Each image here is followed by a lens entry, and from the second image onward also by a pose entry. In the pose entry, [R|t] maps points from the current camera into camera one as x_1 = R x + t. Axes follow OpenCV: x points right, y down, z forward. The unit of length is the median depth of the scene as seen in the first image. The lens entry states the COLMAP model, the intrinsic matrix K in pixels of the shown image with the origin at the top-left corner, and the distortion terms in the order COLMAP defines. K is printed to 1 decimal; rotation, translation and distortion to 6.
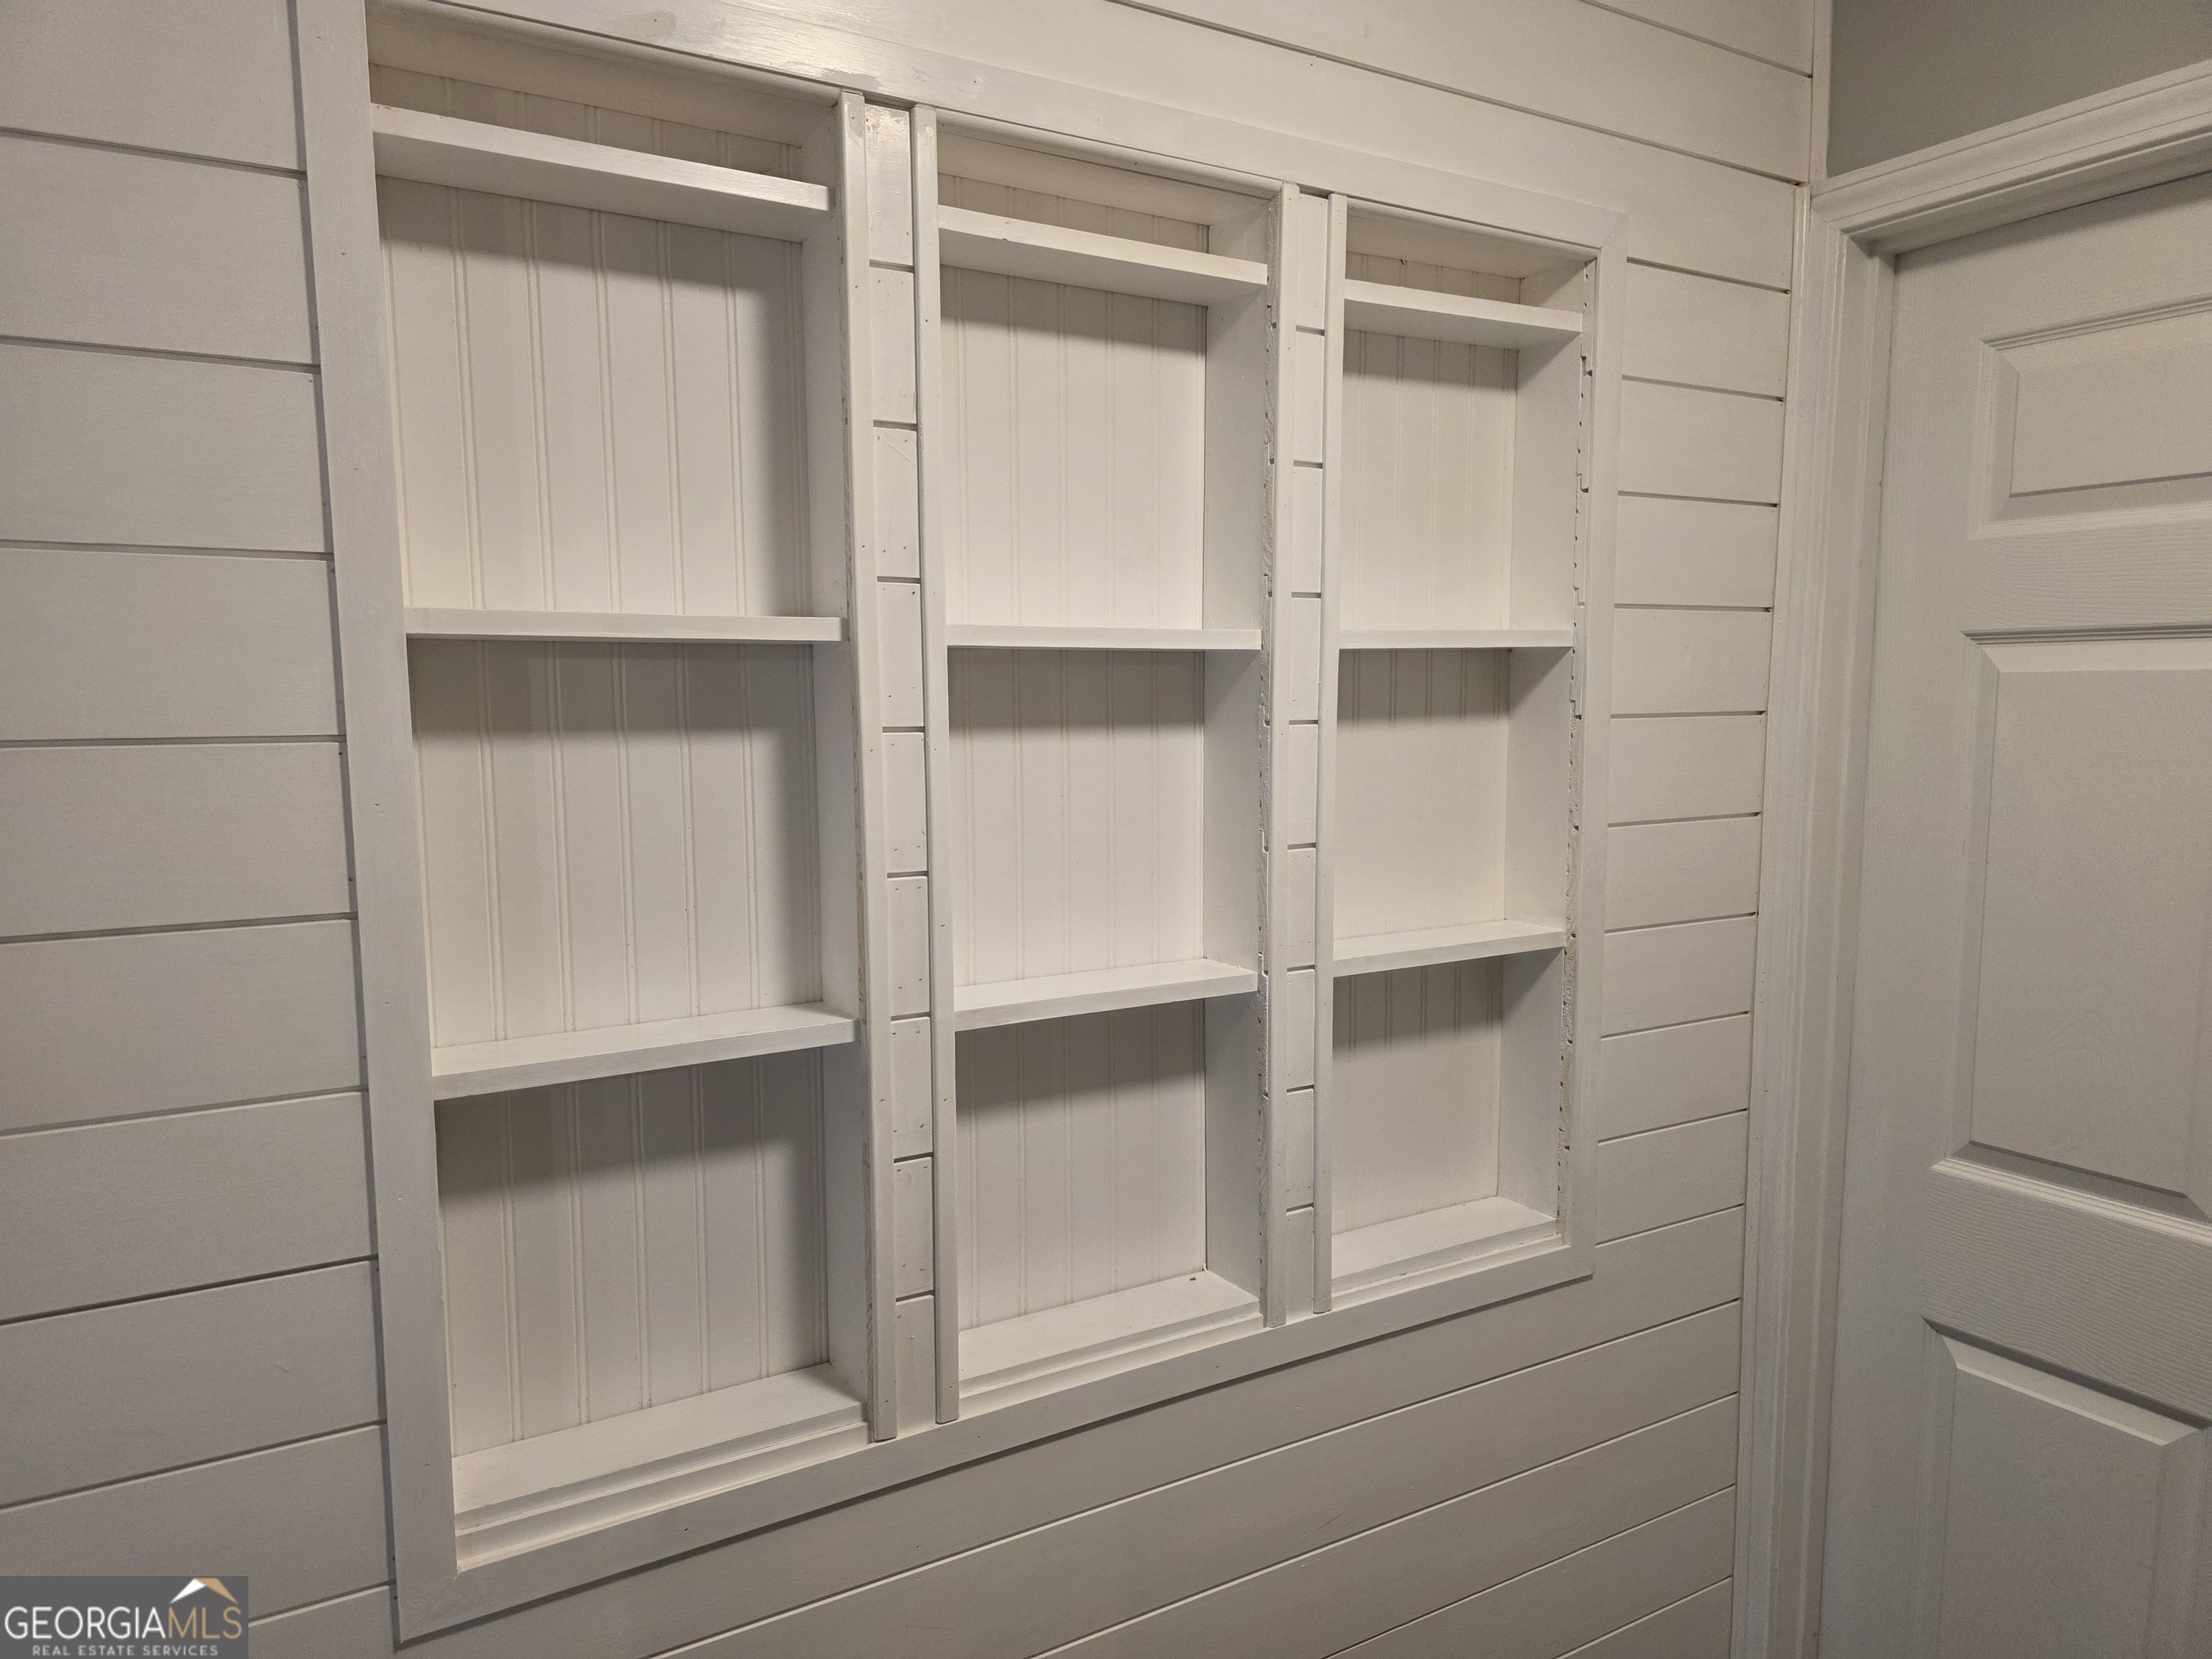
lens RADIAL K [[1480.8, 0, 1095.3], [0, 1480.8, 842.9], [0, 0, 1]] dist [0.073328, -0.067369]
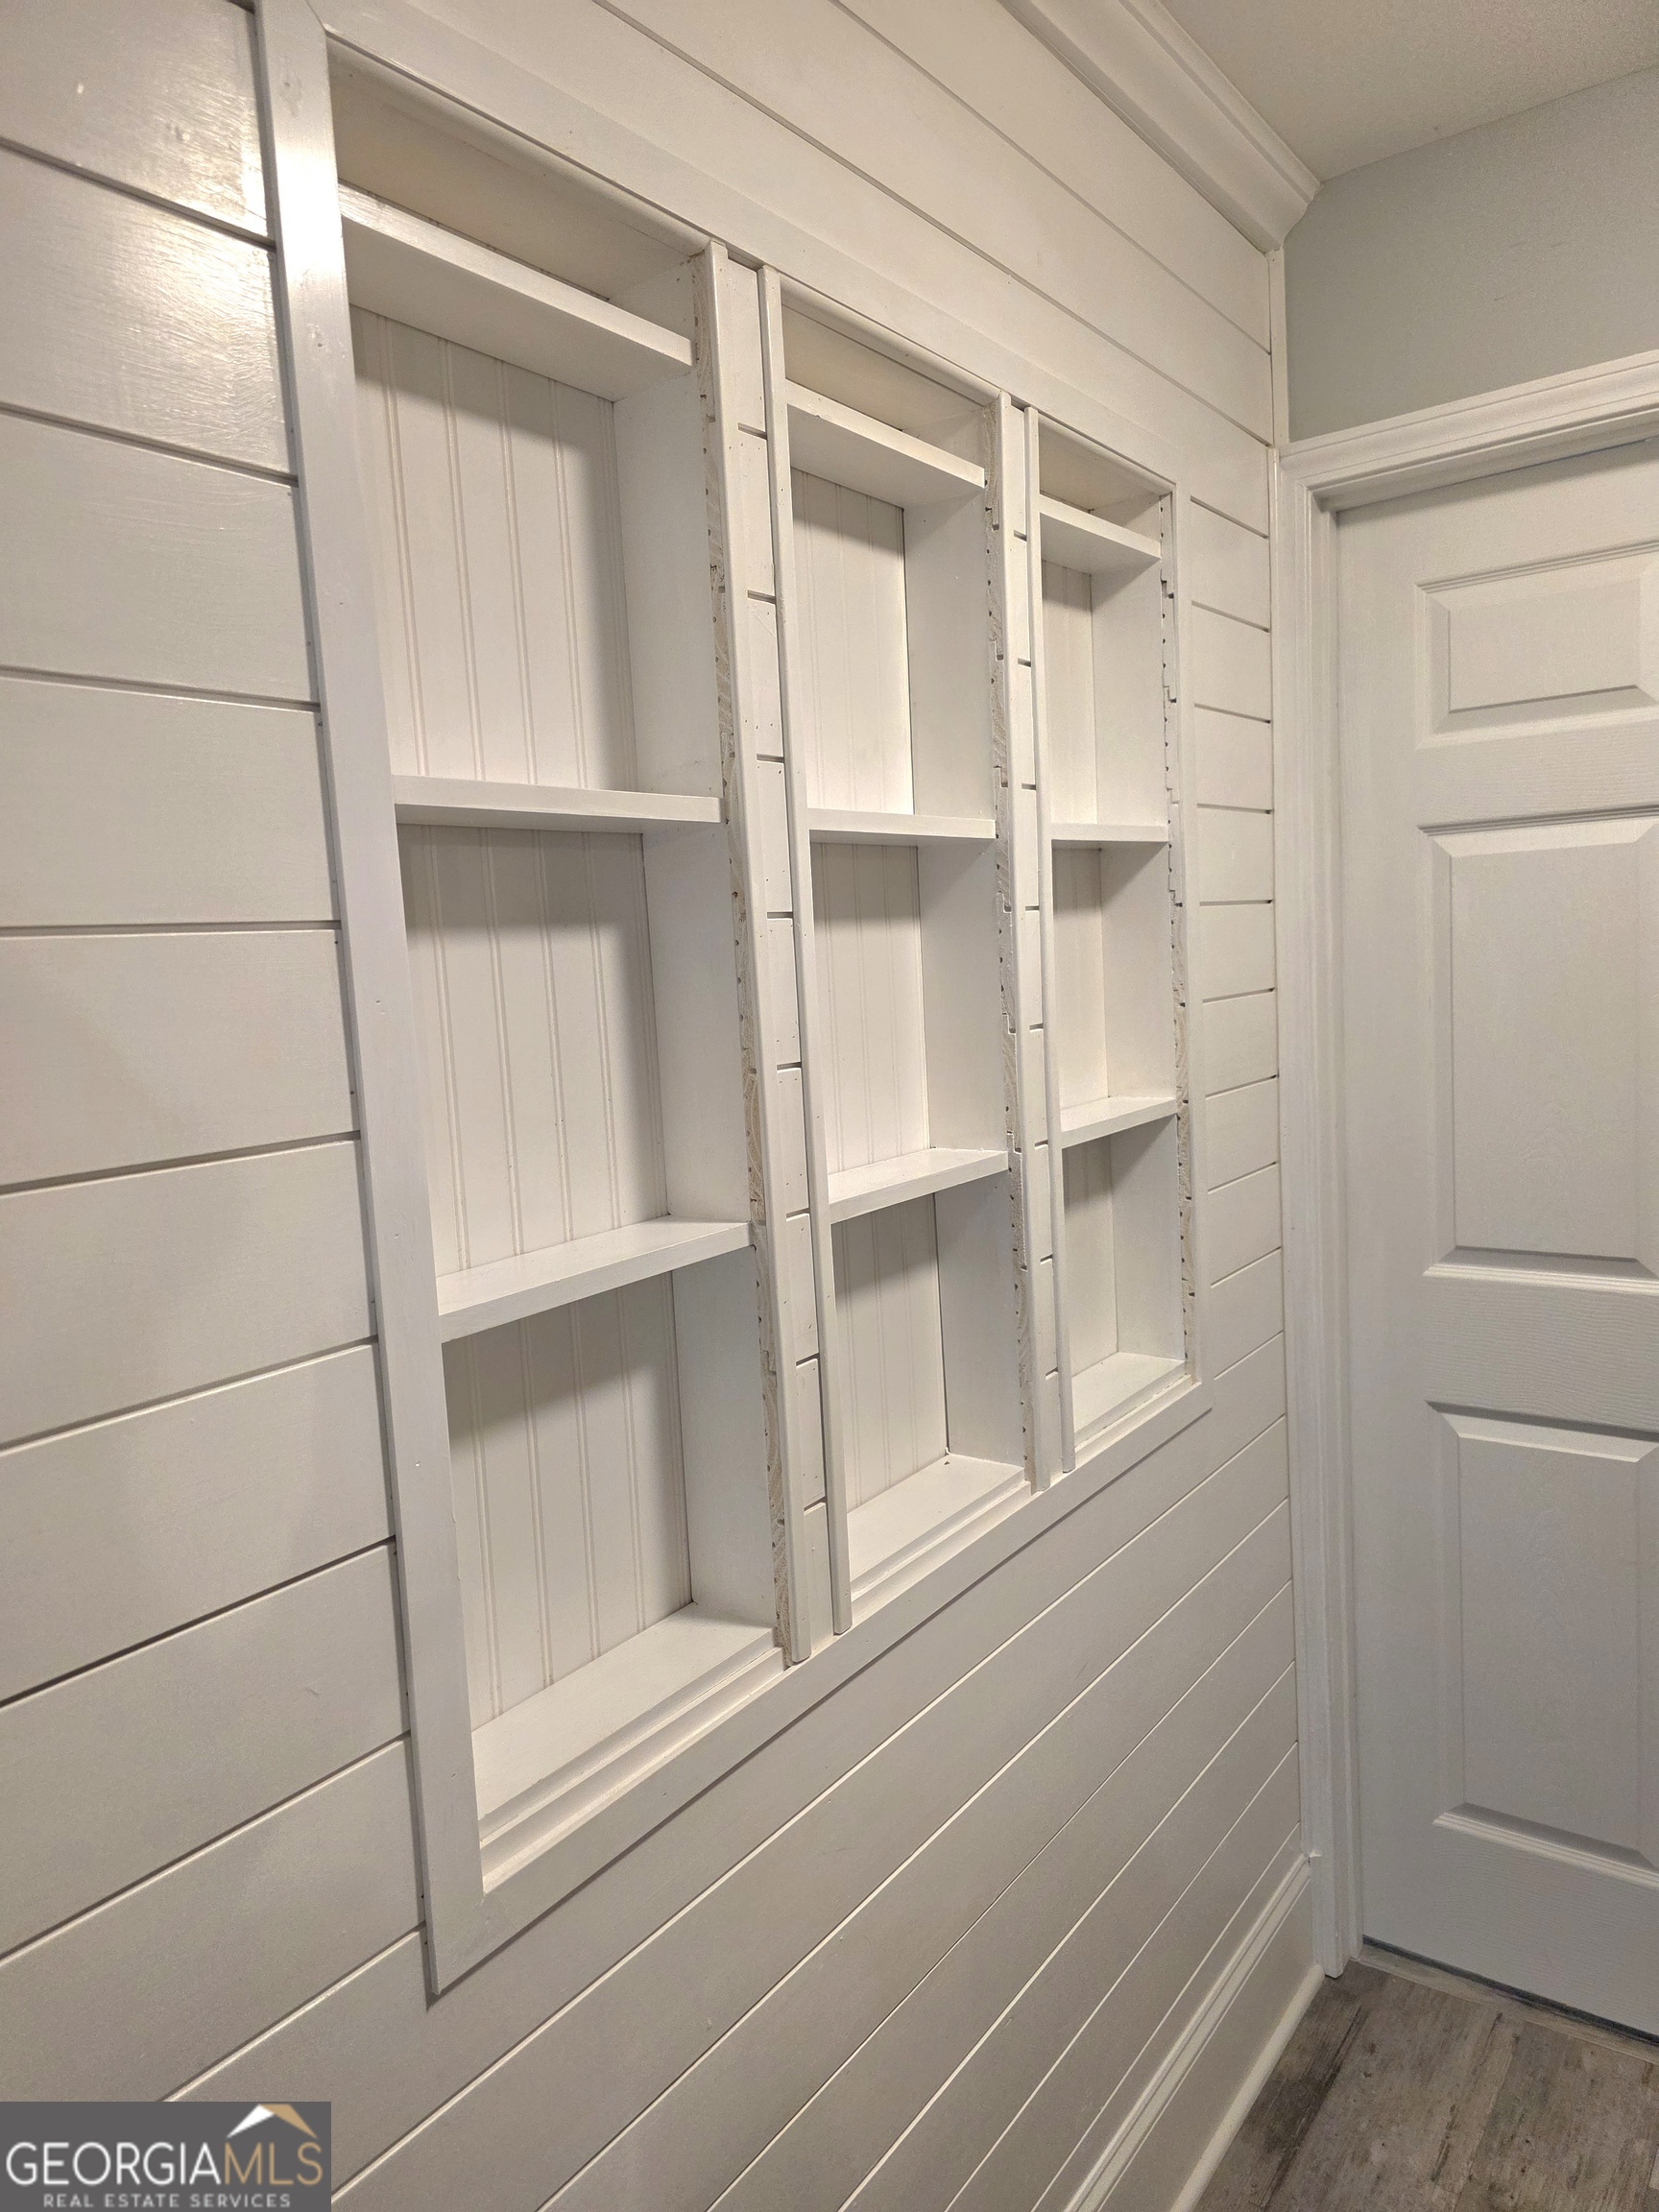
lens RADIAL K [[1480.8, 0, 811.7], [0, 1480.8, 1085.9], [0, 0, 1]] dist [0.073328, -0.067369]
pose [[0.923912, -0.081989, 0.373717, -0.407194], [0.089577, 0.995975, -0.002951, 0.033281], [-0.371971, 0.036203, 0.927538, 0.089391]]
